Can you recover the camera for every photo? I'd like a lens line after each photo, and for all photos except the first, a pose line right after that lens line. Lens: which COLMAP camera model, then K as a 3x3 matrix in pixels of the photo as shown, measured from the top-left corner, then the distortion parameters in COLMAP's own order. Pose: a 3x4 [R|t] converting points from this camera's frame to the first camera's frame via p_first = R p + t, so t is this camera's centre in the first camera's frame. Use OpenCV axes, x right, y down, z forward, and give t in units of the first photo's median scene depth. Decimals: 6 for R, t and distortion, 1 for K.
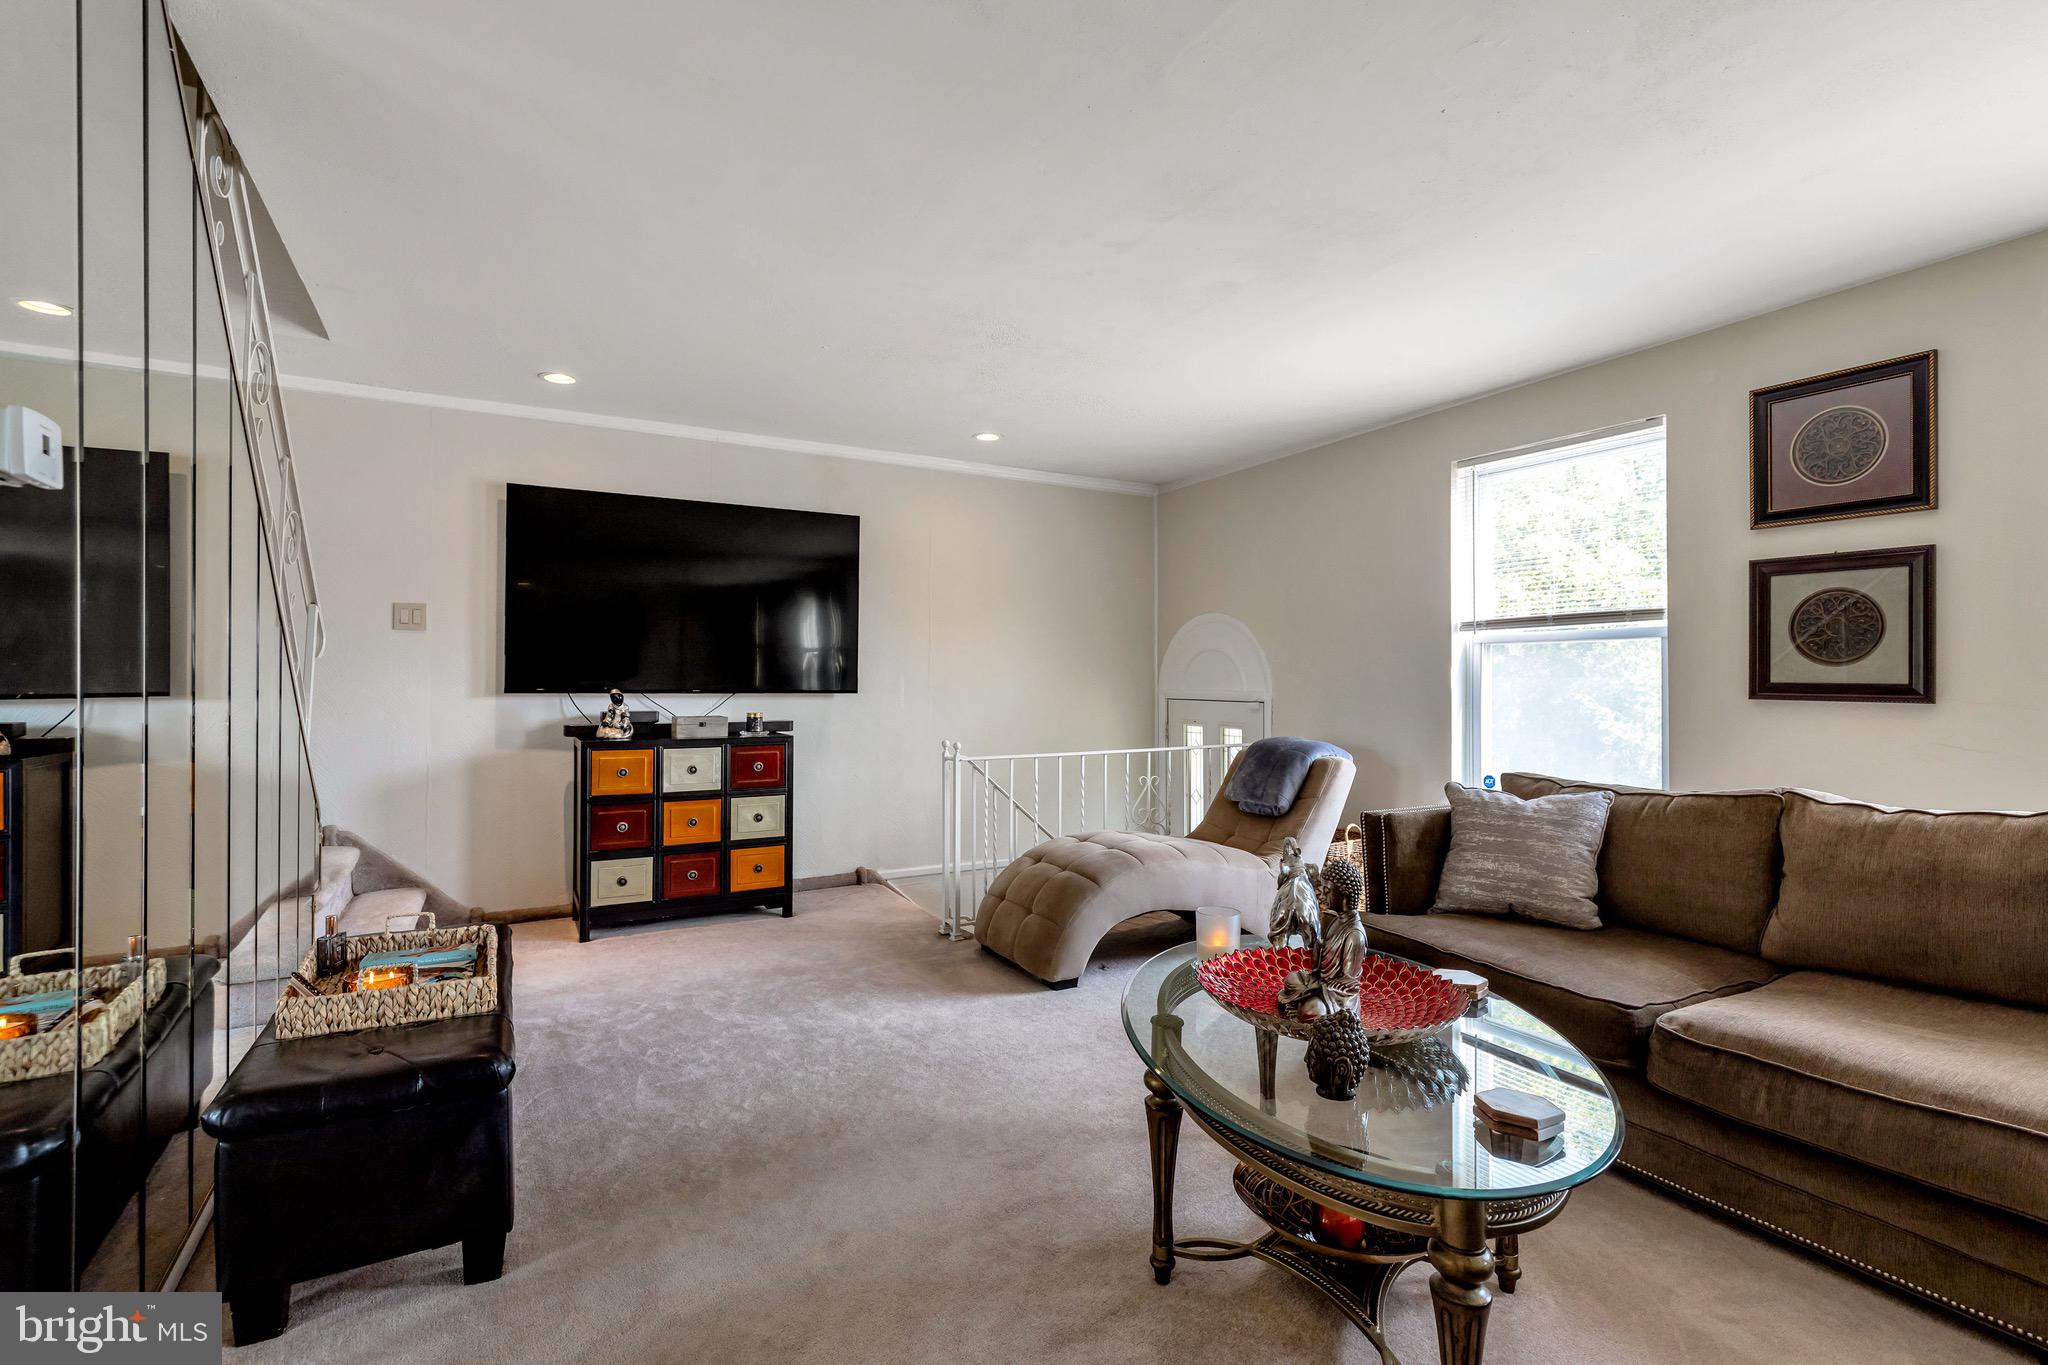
lens RADIAL K [[943.8, 0, 1030.0], [0, 943.8, 672.7], [0, 0, 1]] dist [0.001666, 0.000139]
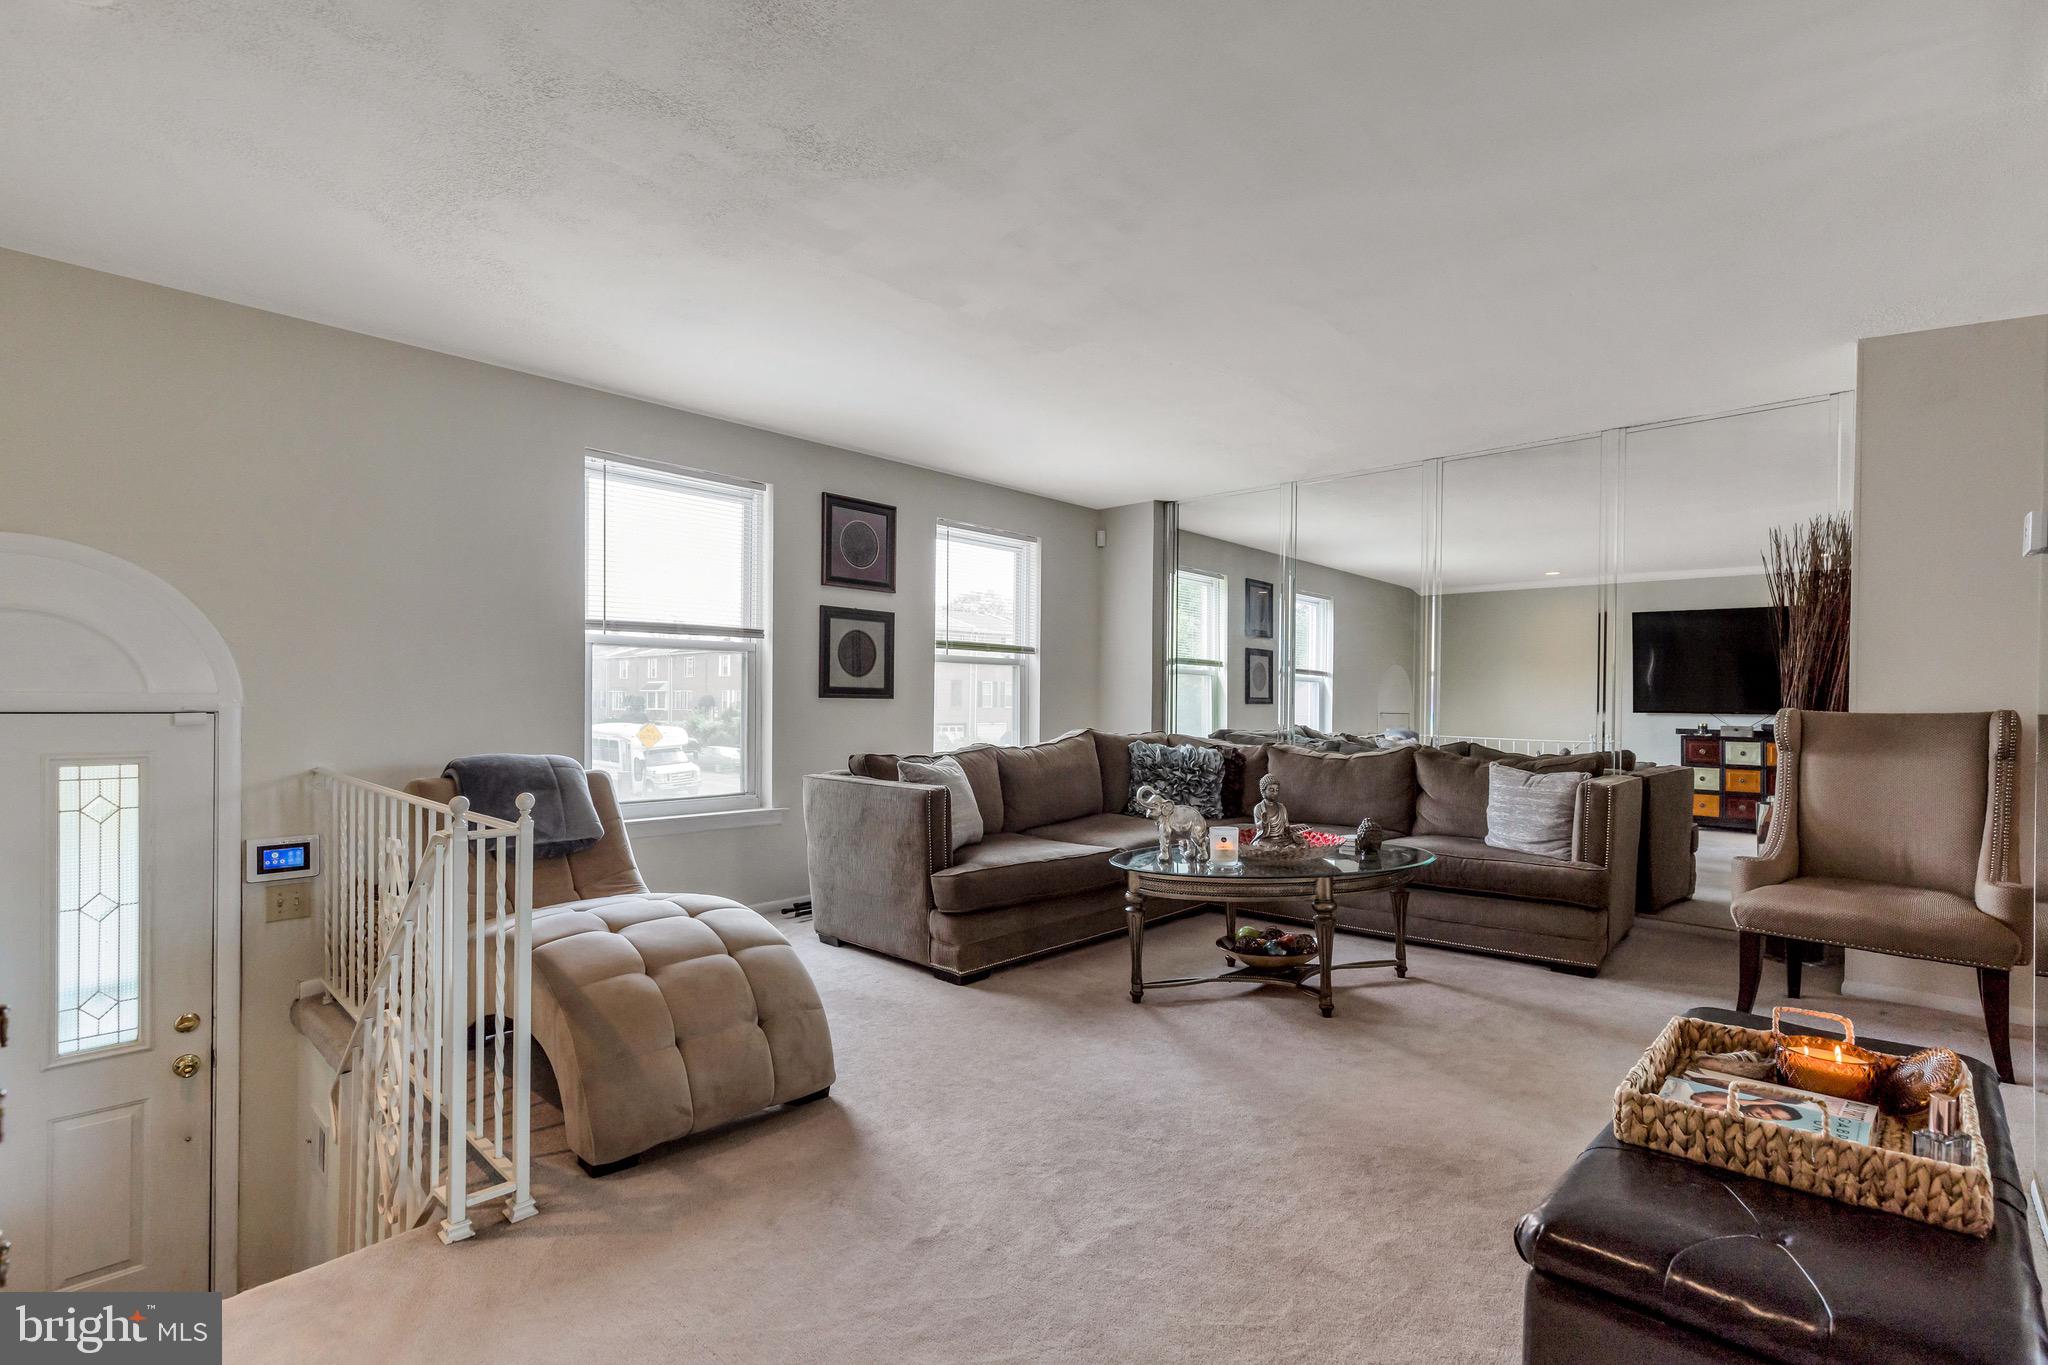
lens RADIAL K [[943.8, 0, 1030.0], [0, 943.8, 672.7], [0, 0, 1]] dist [0.001666, 0.000139]
pose [[-0.287674, 0.022841, 0.957456, -0.778107], [-0.017535, 0.999422, -0.029110, 0.026183], [-0.957568, -0.025164, -0.287107, 1.142338]]
